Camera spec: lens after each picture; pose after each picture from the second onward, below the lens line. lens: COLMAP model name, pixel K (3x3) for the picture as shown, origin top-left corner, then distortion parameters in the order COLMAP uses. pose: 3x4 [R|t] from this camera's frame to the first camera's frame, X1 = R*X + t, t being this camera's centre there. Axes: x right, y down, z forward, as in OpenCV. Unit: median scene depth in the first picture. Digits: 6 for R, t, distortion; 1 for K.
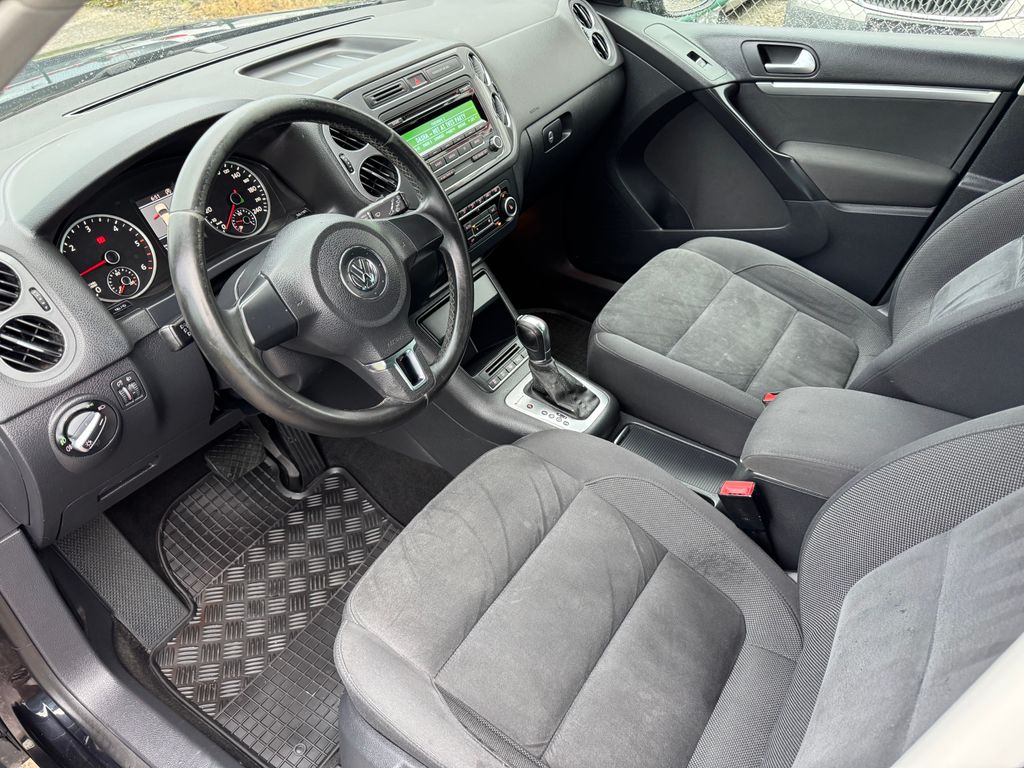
lens RADIAL K [[707.8, 0, 508.8], [0, 707.8, 400.7], [0, 0, 1]] dist [0.059016, -0.072912]
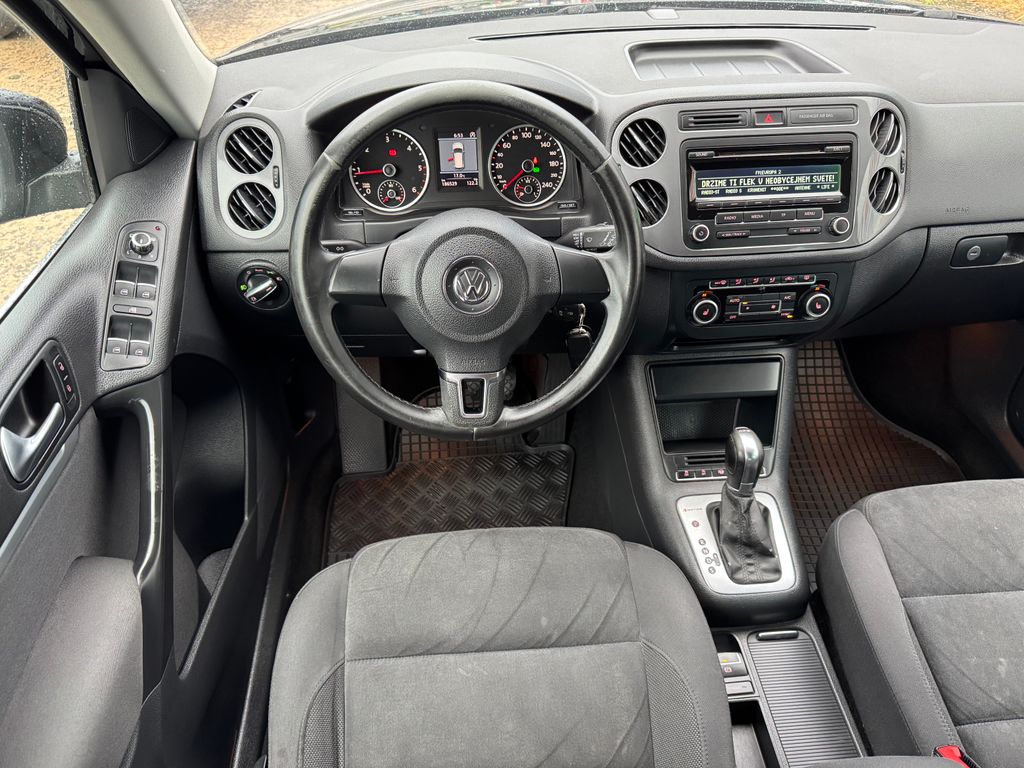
lens RADIAL K [[731.4, 0, 510.4], [0, 731.4, 399.3], [0, 0, 1]] dist [0.044418, -0.060219]
pose [[0.617210, 0.550552, -0.562090, 0.350326], [-0.522912, 0.820829, 0.229789, -0.230499], [0.587890, 0.152096, 0.794514, 0.212780]]
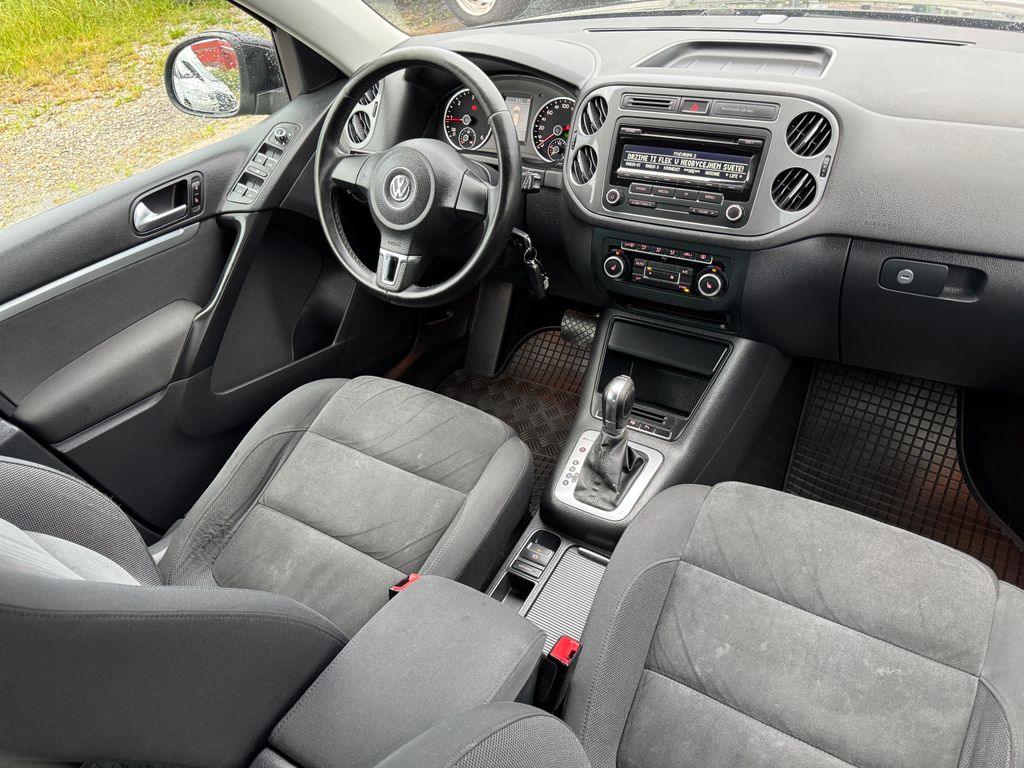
lens RADIAL K [[707.8, 0, 508.8], [0, 707.8, 400.7], [0, 0, 1]] dist [0.059016, -0.072912]
pose [[0.038073, 0.669190, -0.742115, 0.828447], [-0.563674, 0.627605, 0.537014, -0.588722], [0.825120, 0.397865, 0.401100, 0.601348]]
